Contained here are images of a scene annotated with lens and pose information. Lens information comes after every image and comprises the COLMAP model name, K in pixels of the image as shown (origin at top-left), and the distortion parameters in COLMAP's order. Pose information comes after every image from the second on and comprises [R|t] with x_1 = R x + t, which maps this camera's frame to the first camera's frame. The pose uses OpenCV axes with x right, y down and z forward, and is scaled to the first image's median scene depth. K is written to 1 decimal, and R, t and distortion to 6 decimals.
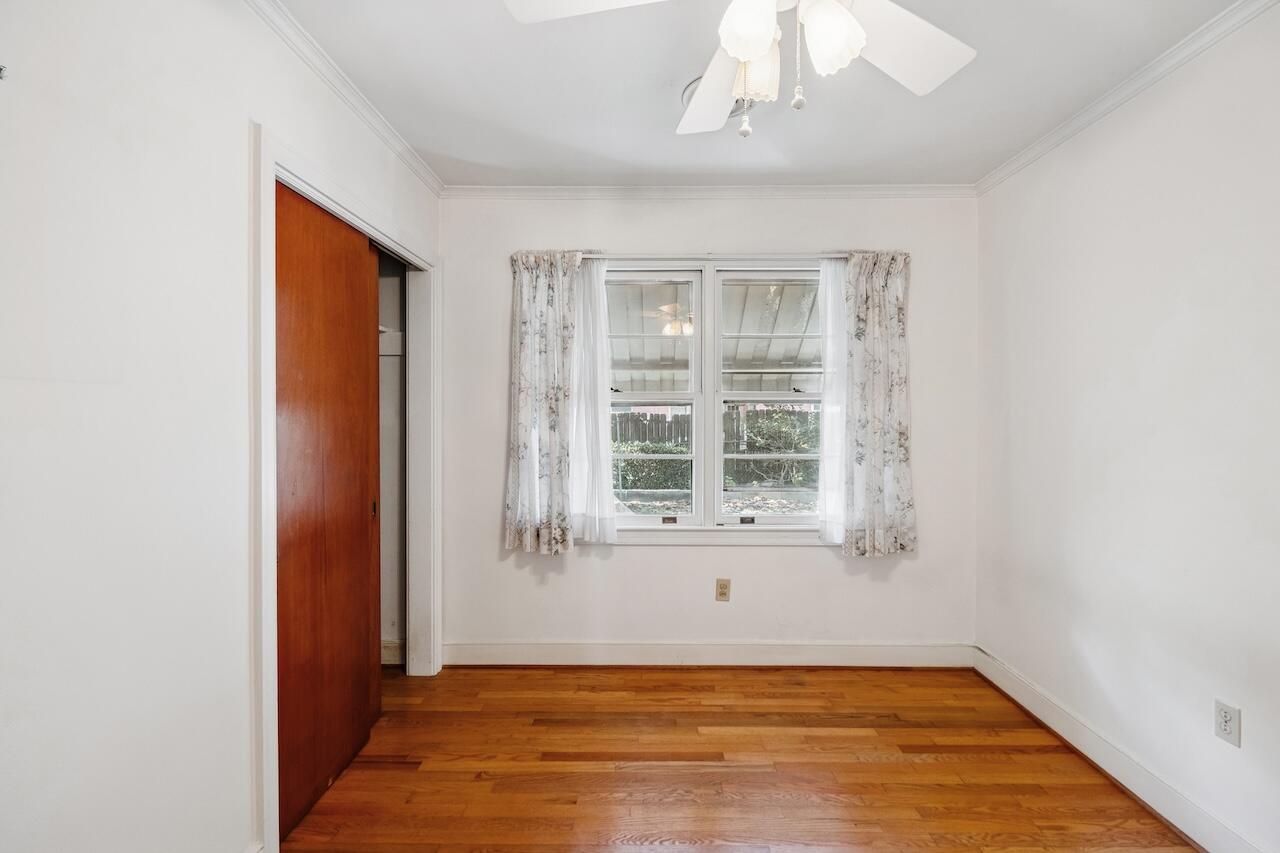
lens RADIAL K [[553.9, 0, 639.1], [0, 553.9, 418.8], [0, 0, 1]] dist [0.000920, -0.000171]
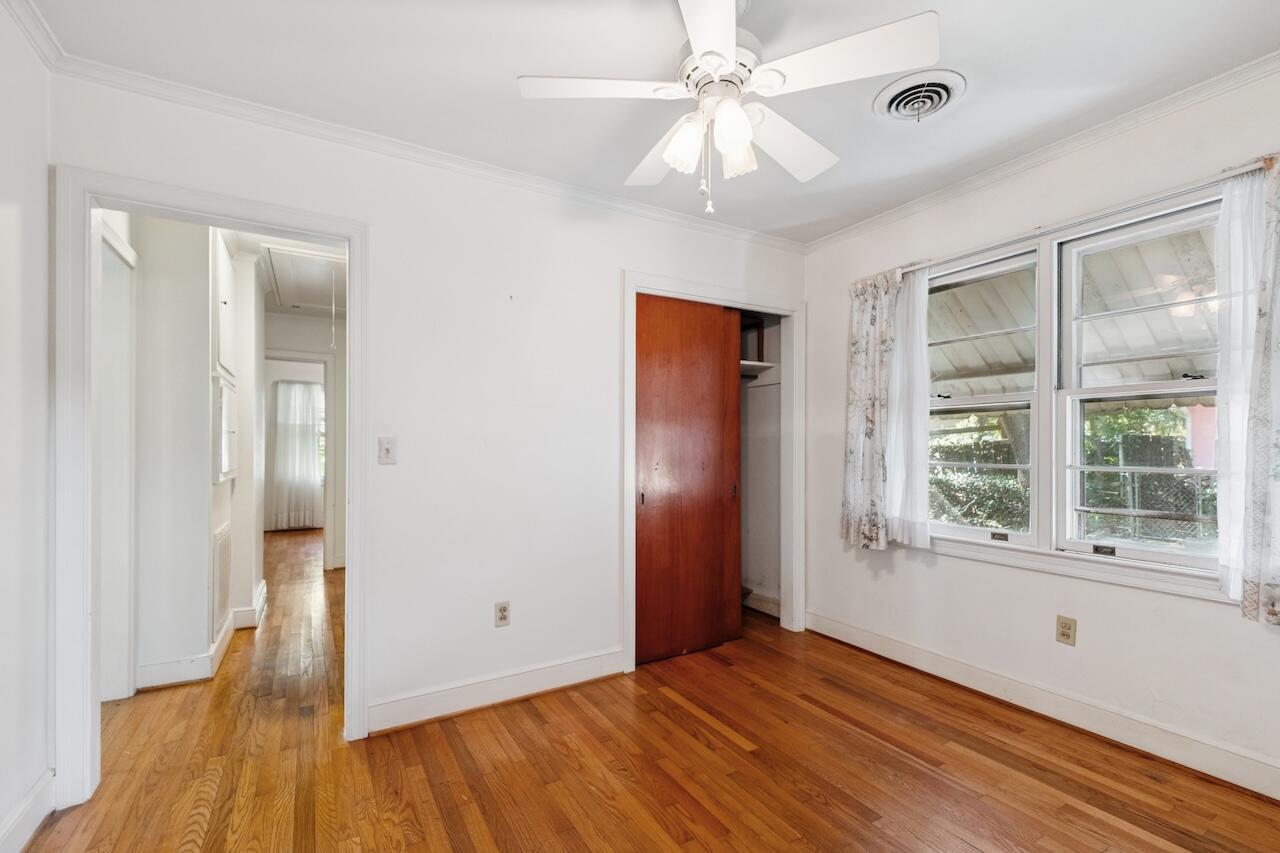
lens RADIAL K [[550.2, 0, 639.1], [0, 550.2, 446.3], [0, 0, 1]] dist [-0.001013, -0.000489]
pose [[0.518384, 0.000204, -0.855148, 0.542537], [-0.009131, 0.999944, -0.005297, 0.048554], [0.855099, 0.010554, 0.518357, 0.035891]]
